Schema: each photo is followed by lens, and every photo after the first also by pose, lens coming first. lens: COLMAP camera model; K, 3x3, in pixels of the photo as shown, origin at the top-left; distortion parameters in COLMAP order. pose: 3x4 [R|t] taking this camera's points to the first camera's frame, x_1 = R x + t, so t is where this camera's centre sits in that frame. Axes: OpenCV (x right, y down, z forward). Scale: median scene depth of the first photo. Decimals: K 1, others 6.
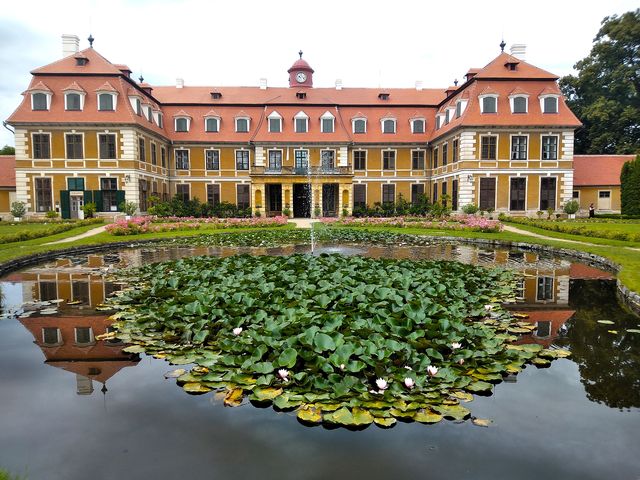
lens RADIAL K [[470.1, 0, 319.2], [0, 470.1, 243.2], [0, 0, 1]] dist [0.043724, -0.042457]
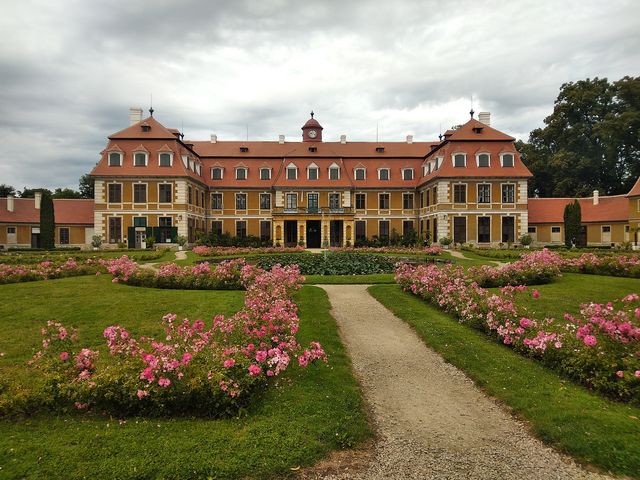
lens RADIAL K [[470.1, 0, 320.7], [0, 470.1, 243.3], [0, 0, 1]] dist [0.043724, -0.042457]
pose [[0.999657, 0.001349, -0.026165, 0.016843], [-0.003110, 0.997724, -0.067352, 0.018604], [0.026015, 0.067410, 0.997386, -0.263059]]
